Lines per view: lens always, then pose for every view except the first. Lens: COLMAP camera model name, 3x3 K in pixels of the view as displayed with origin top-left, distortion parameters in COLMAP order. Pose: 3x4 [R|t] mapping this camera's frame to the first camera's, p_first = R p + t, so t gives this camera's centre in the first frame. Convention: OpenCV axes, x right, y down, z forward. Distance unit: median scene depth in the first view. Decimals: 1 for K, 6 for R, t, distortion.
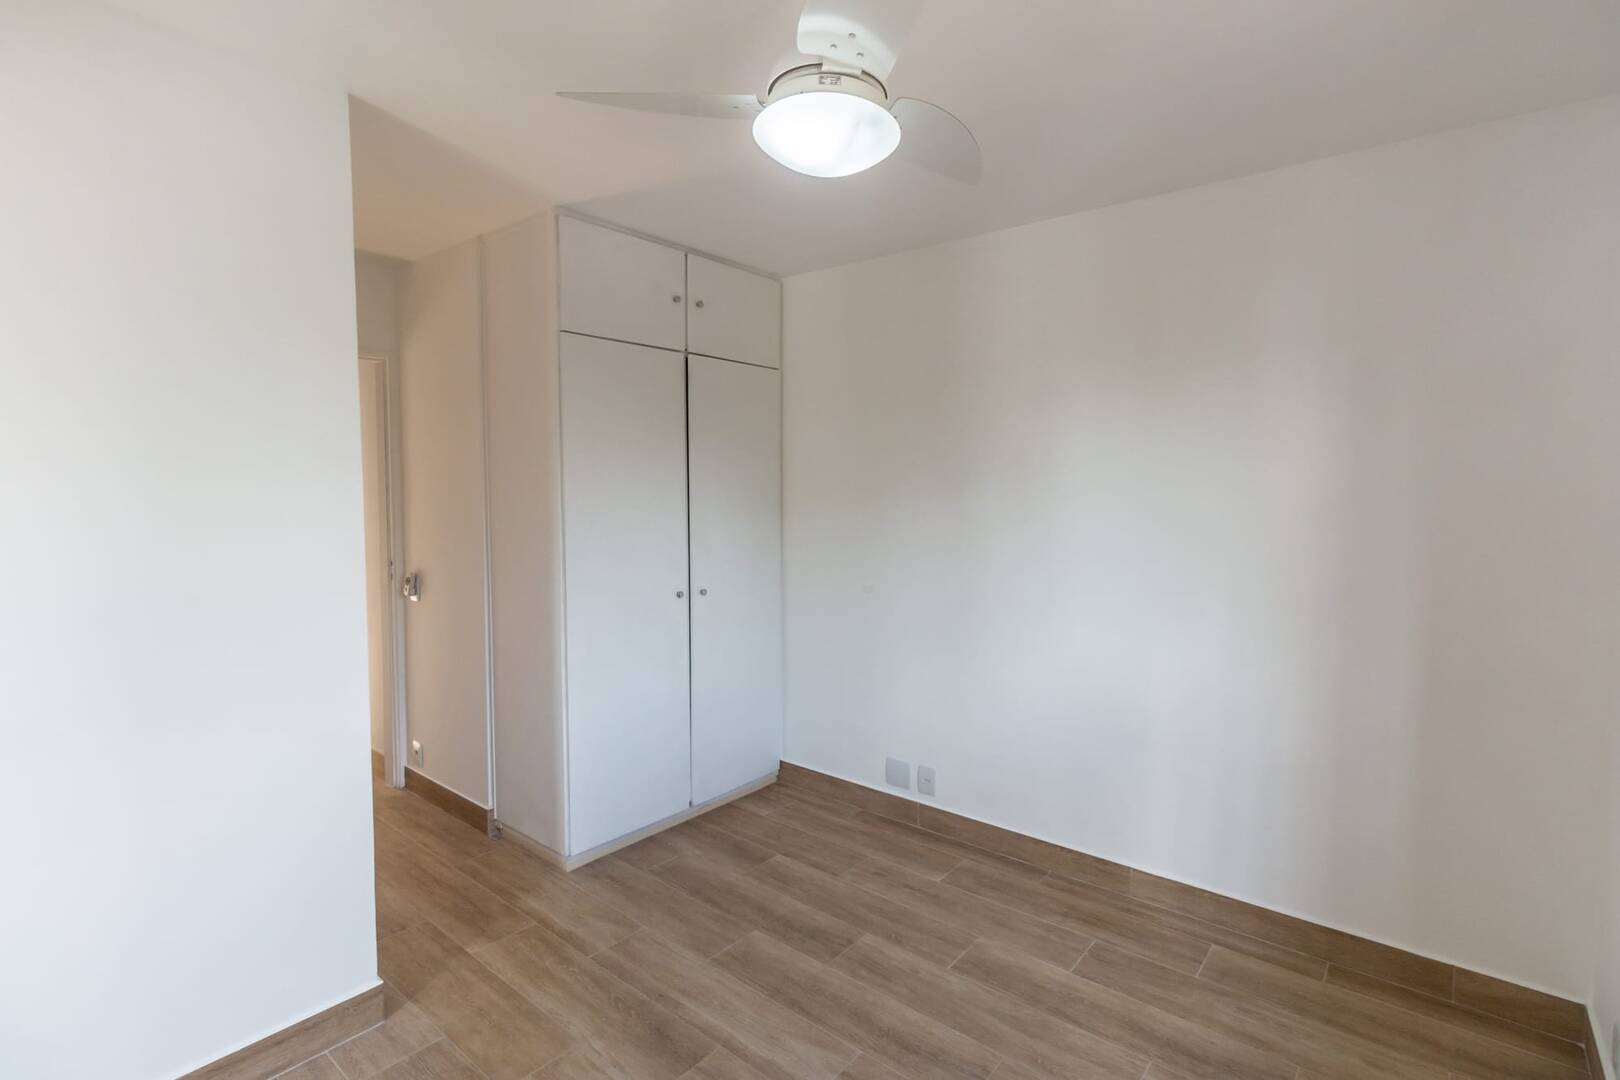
lens RADIAL K [[774.9, 0, 808.6], [0, 774.9, 538.5], [0, 0, 1]] dist [0.001882, -0.001431]
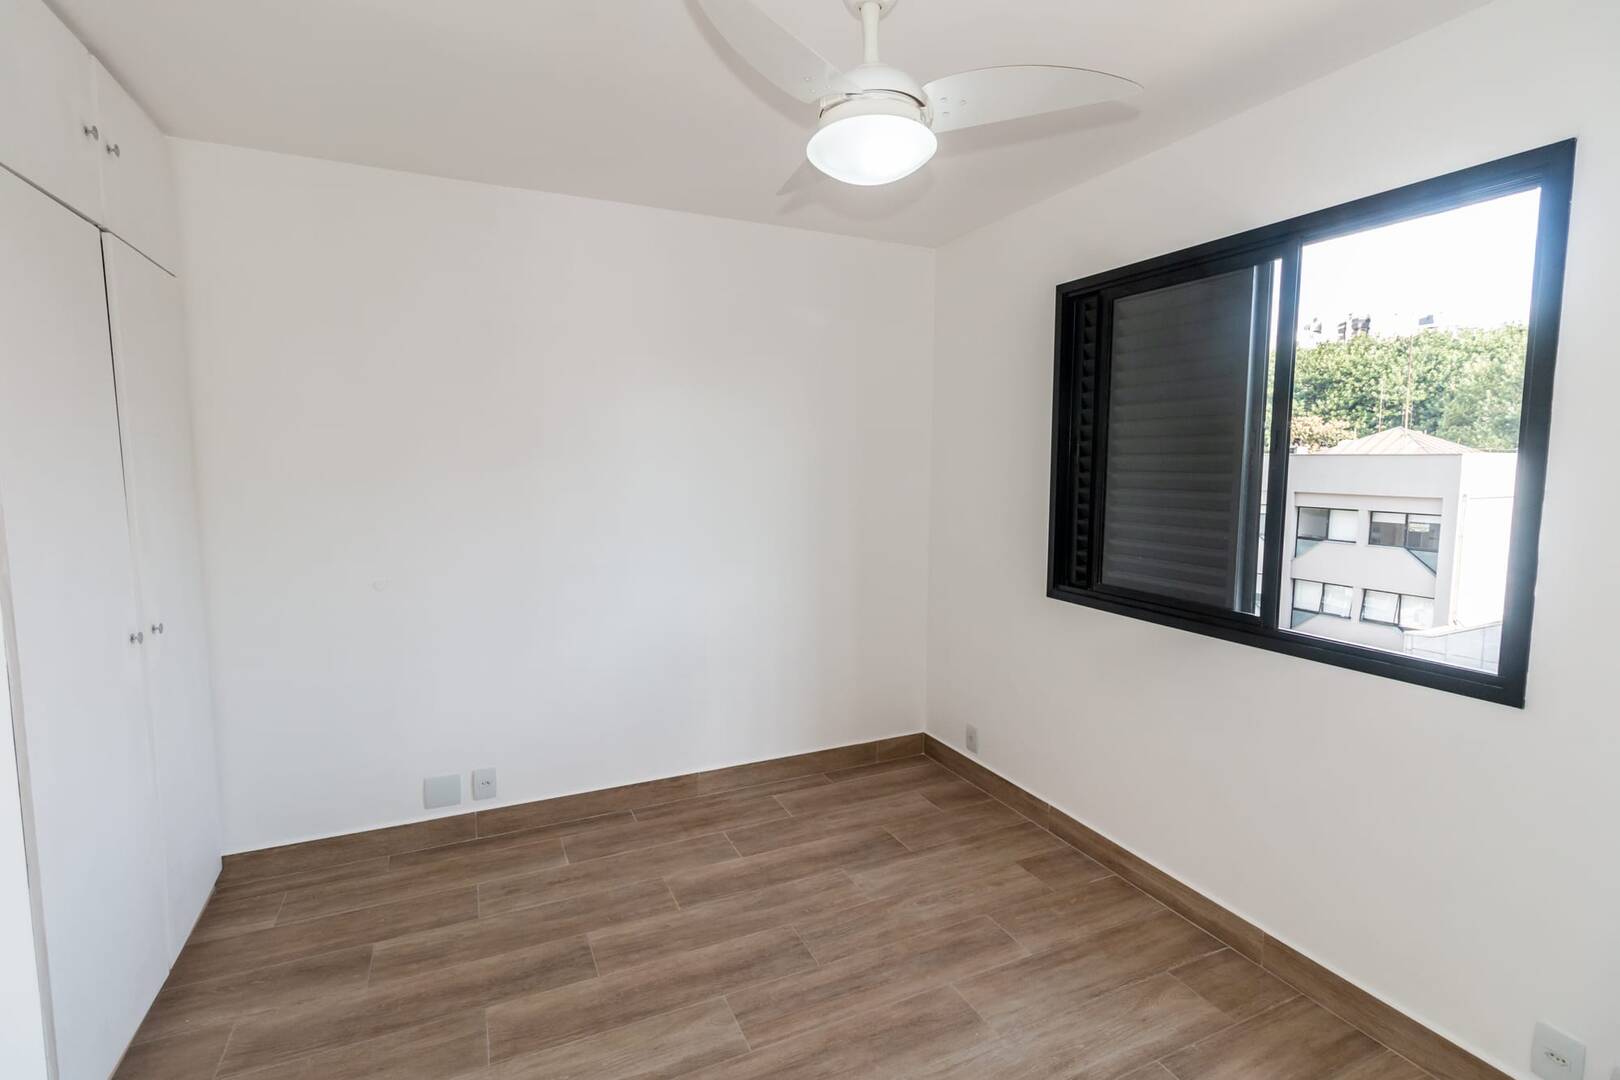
lens RADIAL K [[774.9, 0, 815.6], [0, 774.9, 539.2], [0, 0, 1]] dist [0.001882, -0.001431]
pose [[0.421368, -0.096430, 0.901749, -0.604858], [0.059486, 0.995128, 0.078619, -0.024351], [-0.904937, 0.020514, 0.425051, 0.335214]]
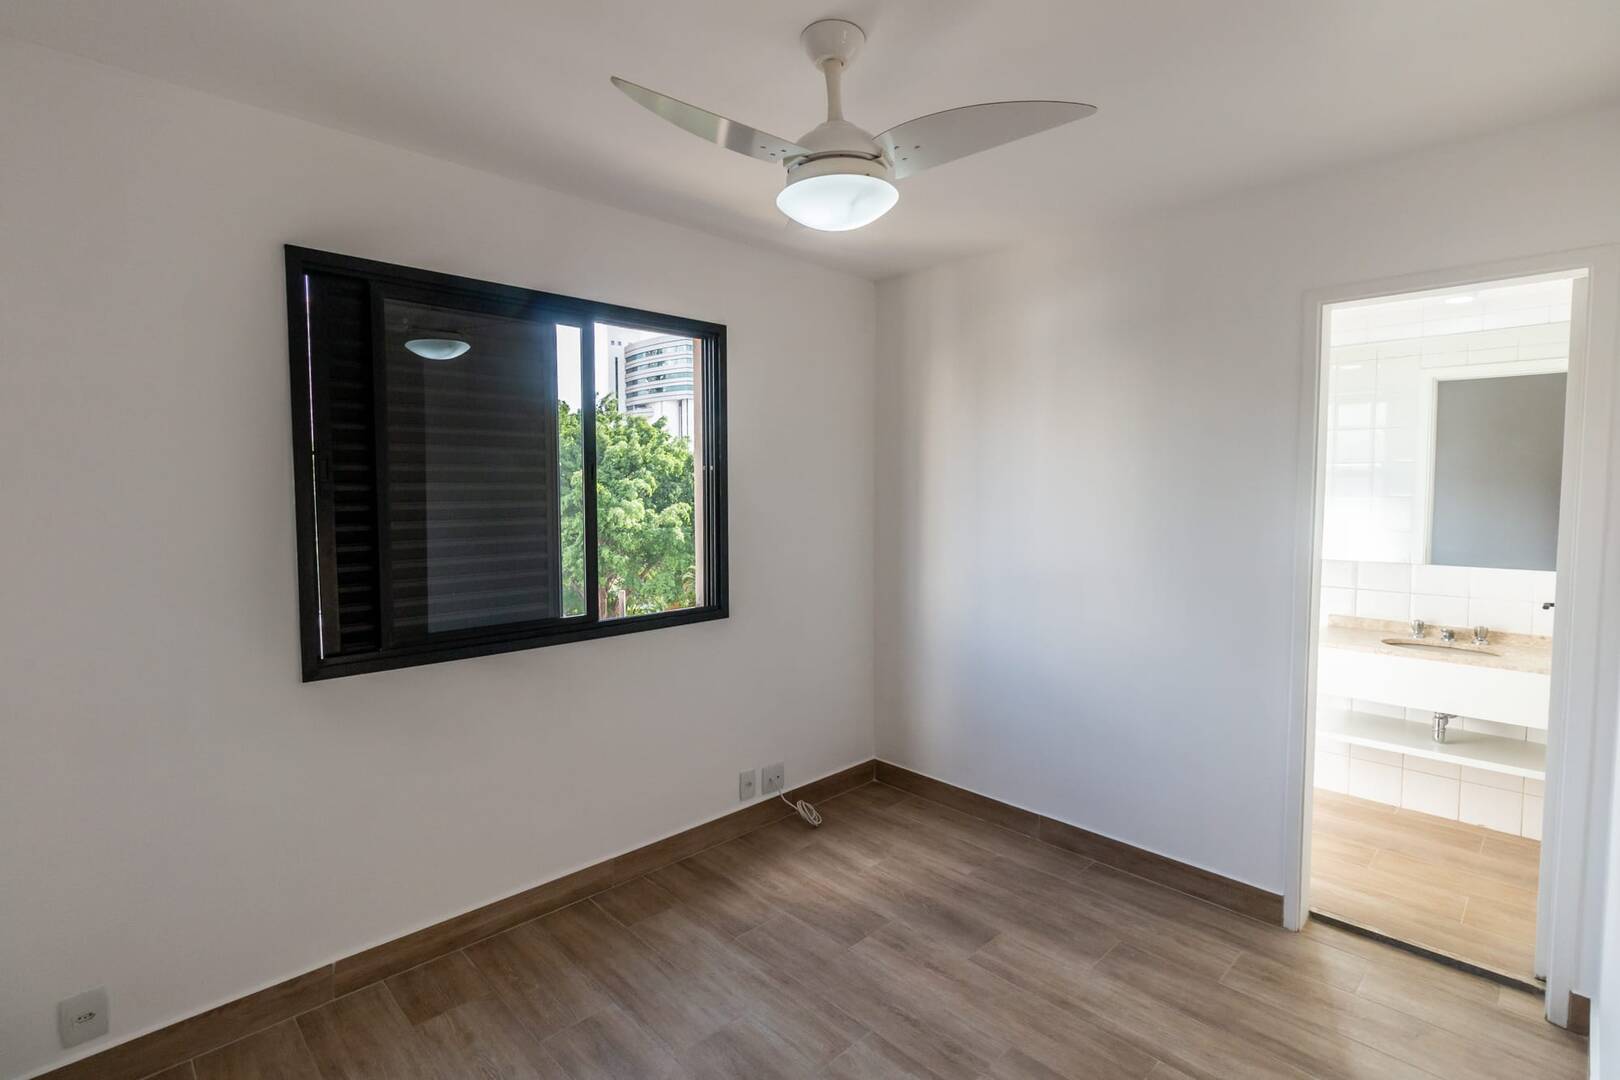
lens RADIAL K [[774.9, 0, 807.3], [0, 774.9, 530.0], [0, 0, 1]] dist [0.001882, -0.001431]
pose [[-0.994791, -0.005696, 0.101779, -0.036394], [0.007526, 0.991608, 0.129060, -0.090891], [-0.101660, 0.129154, -0.986400, 1.255472]]
